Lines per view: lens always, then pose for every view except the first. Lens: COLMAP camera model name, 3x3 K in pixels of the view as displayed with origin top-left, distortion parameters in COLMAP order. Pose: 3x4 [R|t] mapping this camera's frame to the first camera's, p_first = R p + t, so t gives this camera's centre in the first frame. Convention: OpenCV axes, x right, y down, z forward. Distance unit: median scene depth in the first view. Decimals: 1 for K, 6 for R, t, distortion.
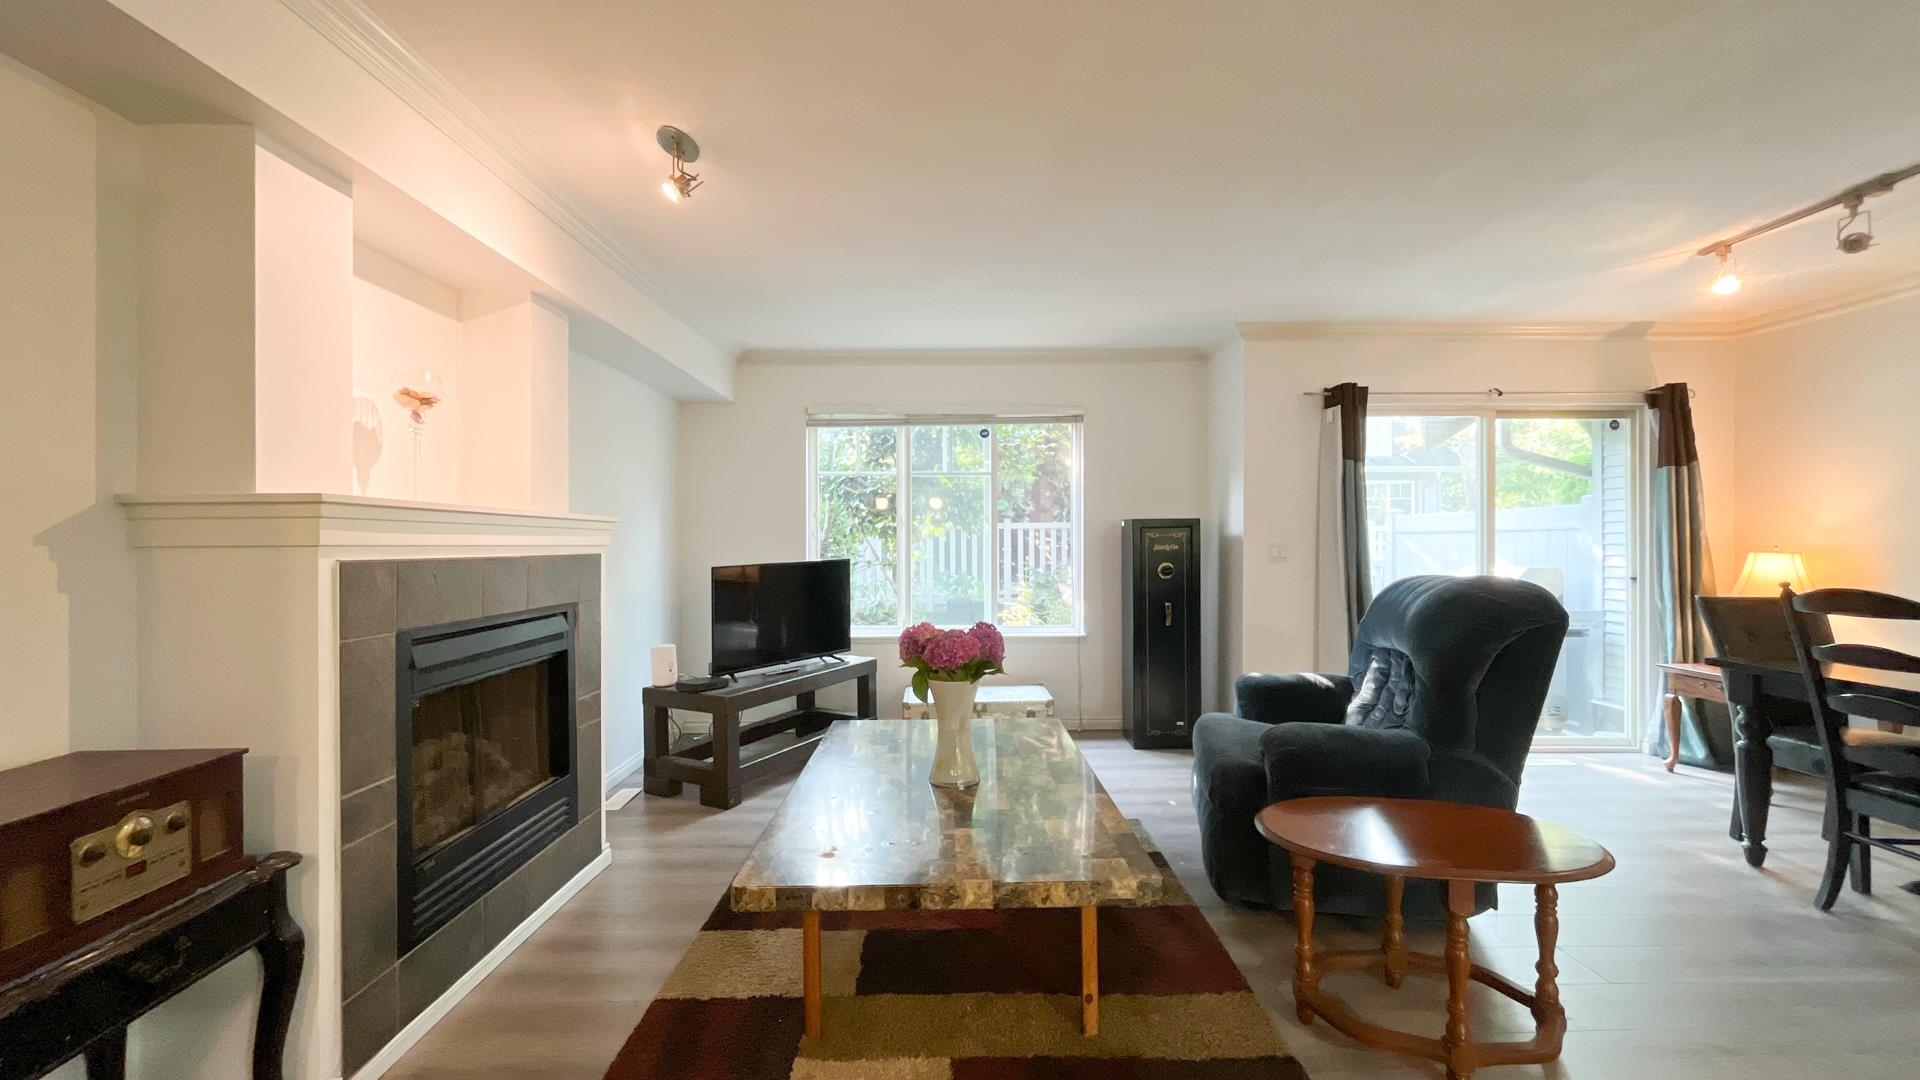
lens RADIAL K [[772.1, 0, 954.4], [0, 772.1, 541.7], [0, 0, 1]] dist [-0.003412, -0.000268]
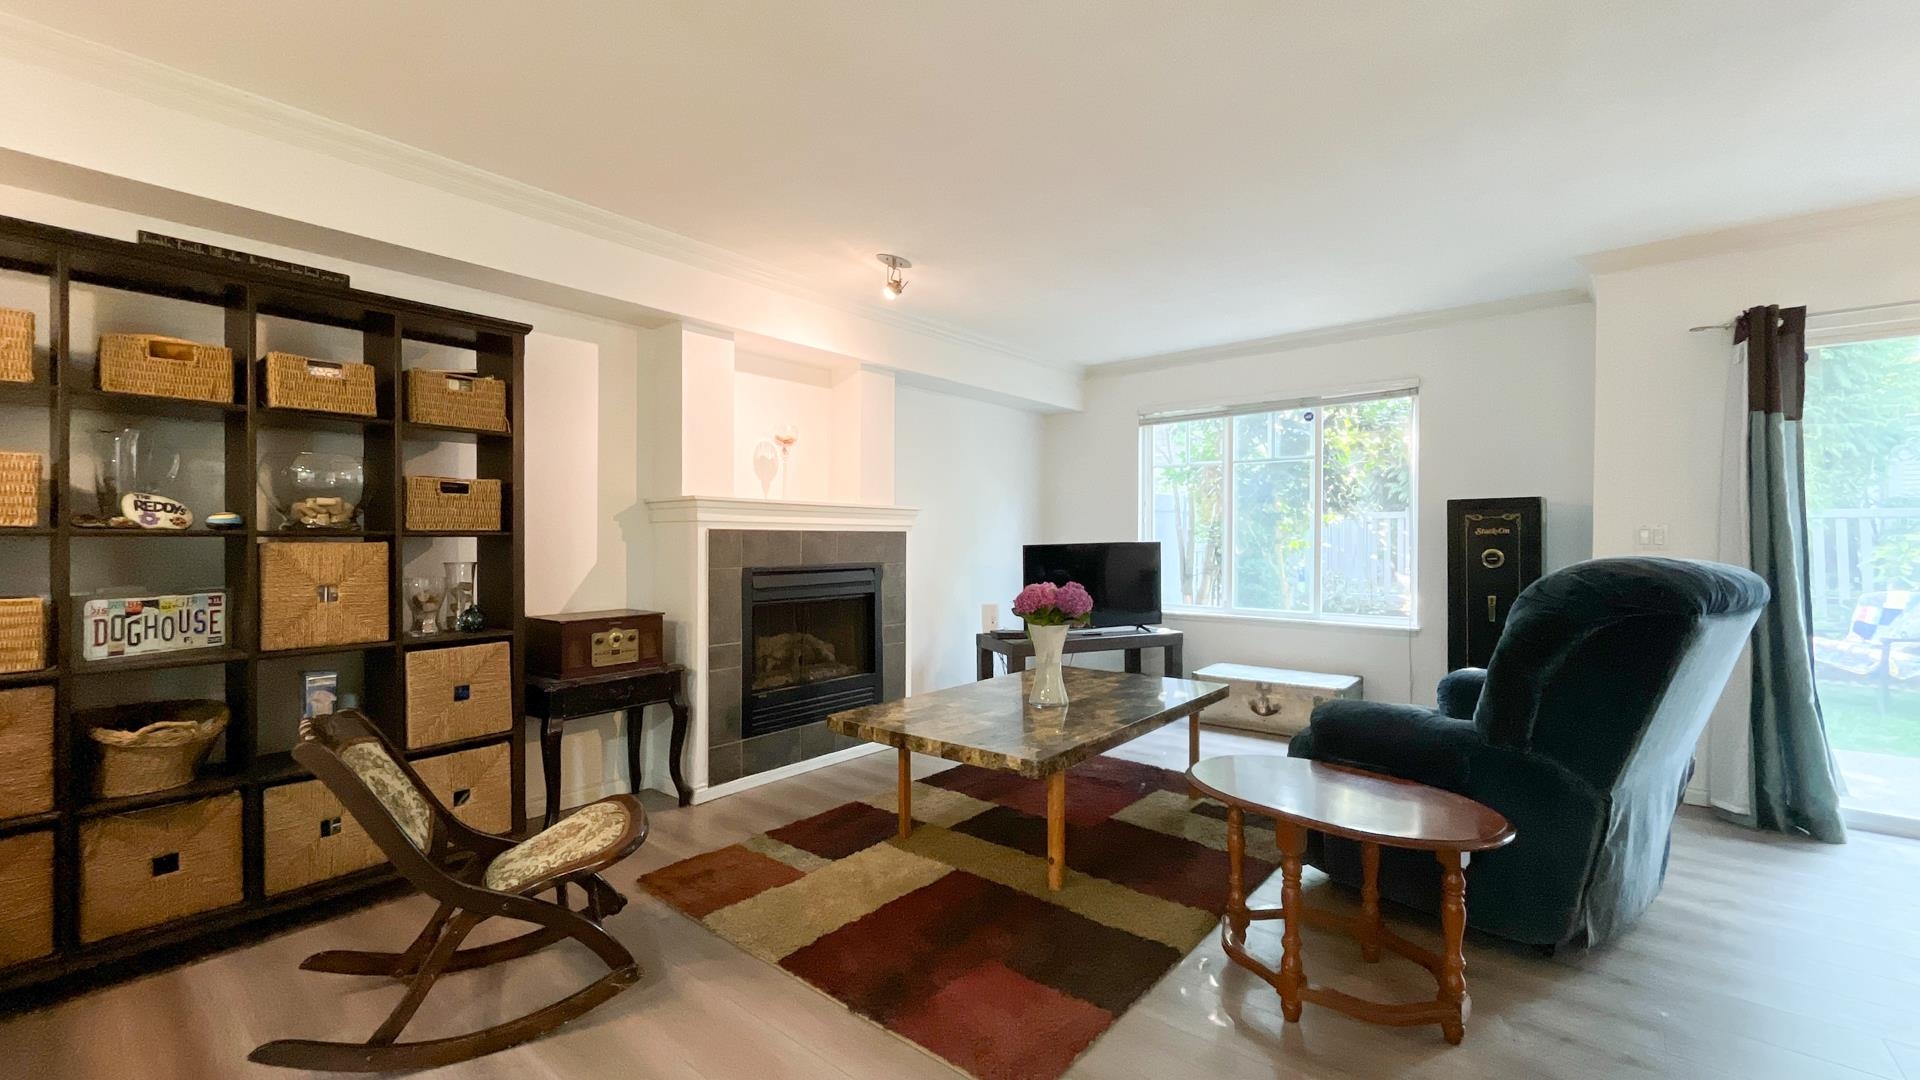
lens RADIAL K [[772.1, 0, 957.5], [0, 772.1, 537.8], [0, 0, 1]] dist [-0.003412, -0.000268]
pose [[0.764374, 0.006462, -0.644740, 0.727535], [-0.004667, 0.999979, 0.004490, 0.026096], [0.644756, -0.000424, 0.764388, -0.093031]]
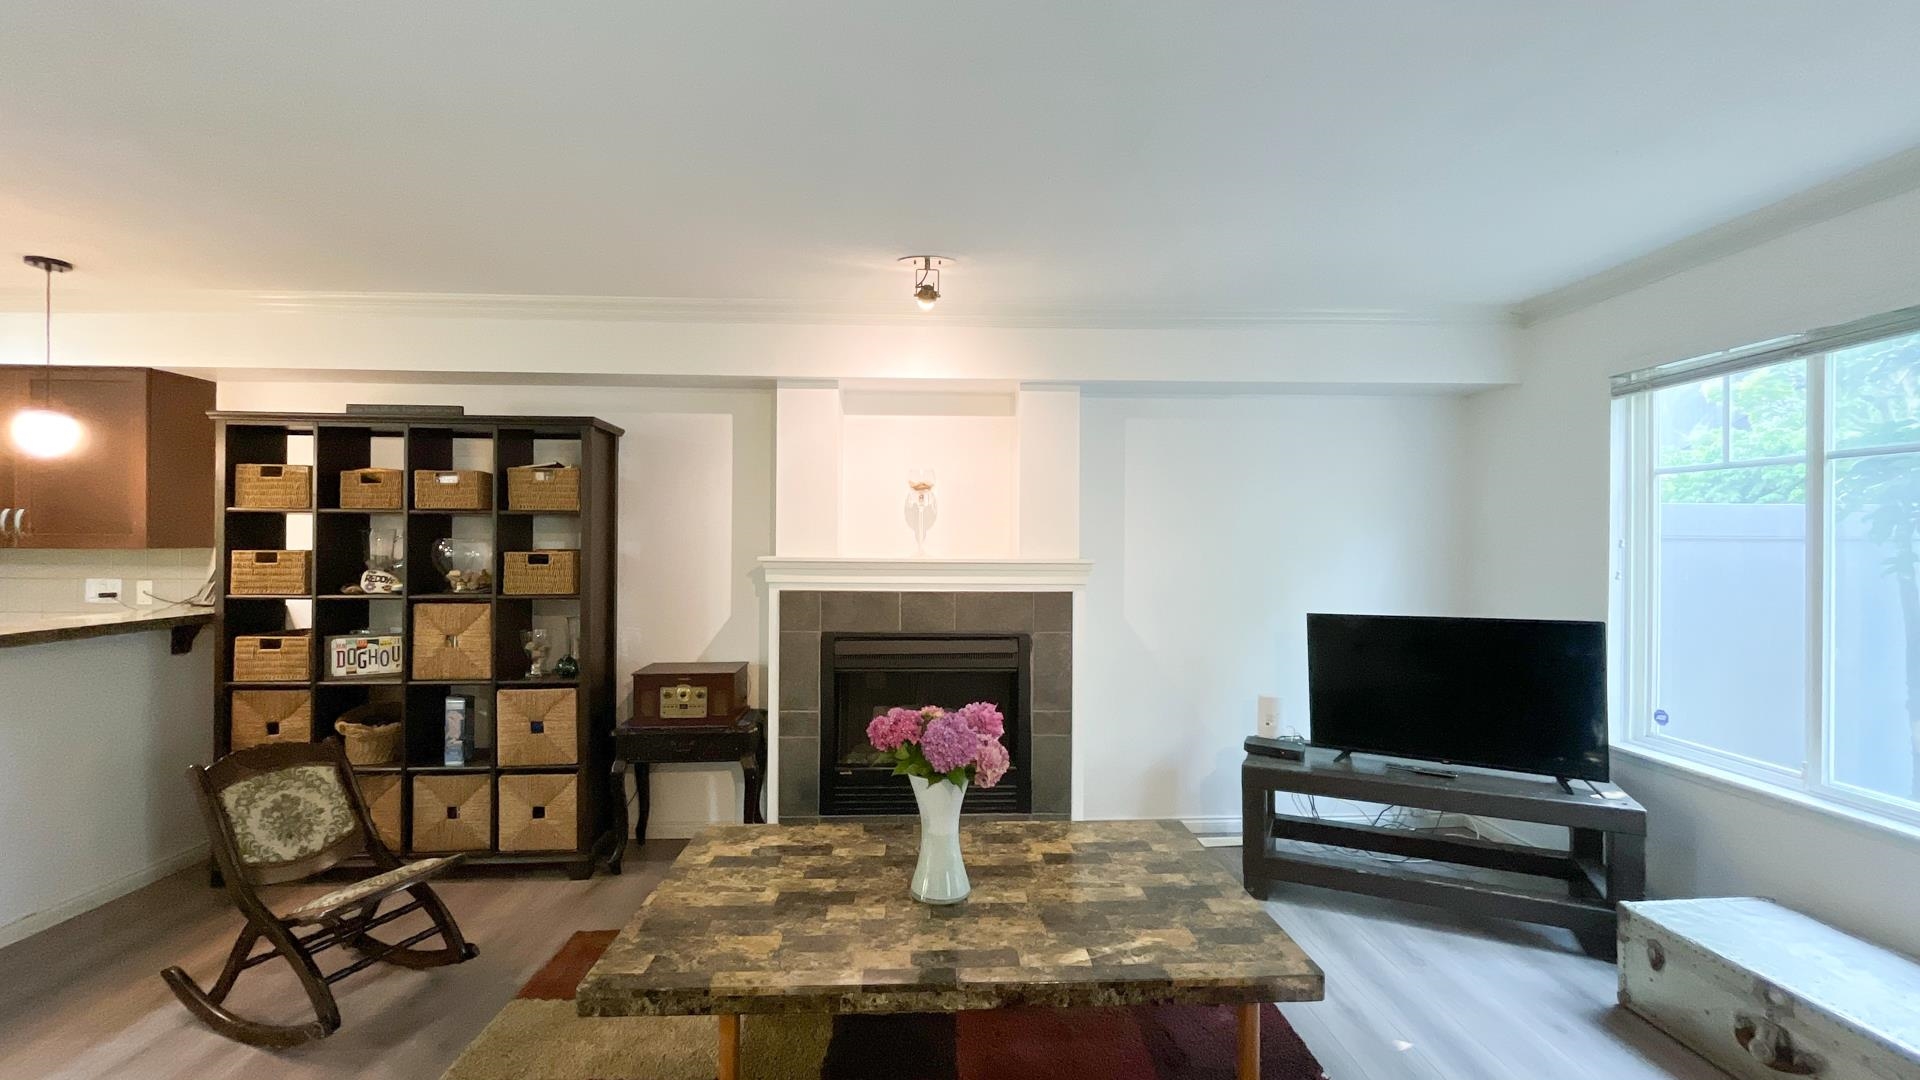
lens RADIAL K [[772.1, 0, 950.3], [0, 772.1, 541.3], [0, 0, 1]] dist [-0.003412, -0.000268]
pose [[0.032515, 0.002046, -0.999469, 0.852947], [-0.003183, 0.999993, 0.001944, -0.076155], [0.999466, 0.003118, 0.032521, 0.986799]]
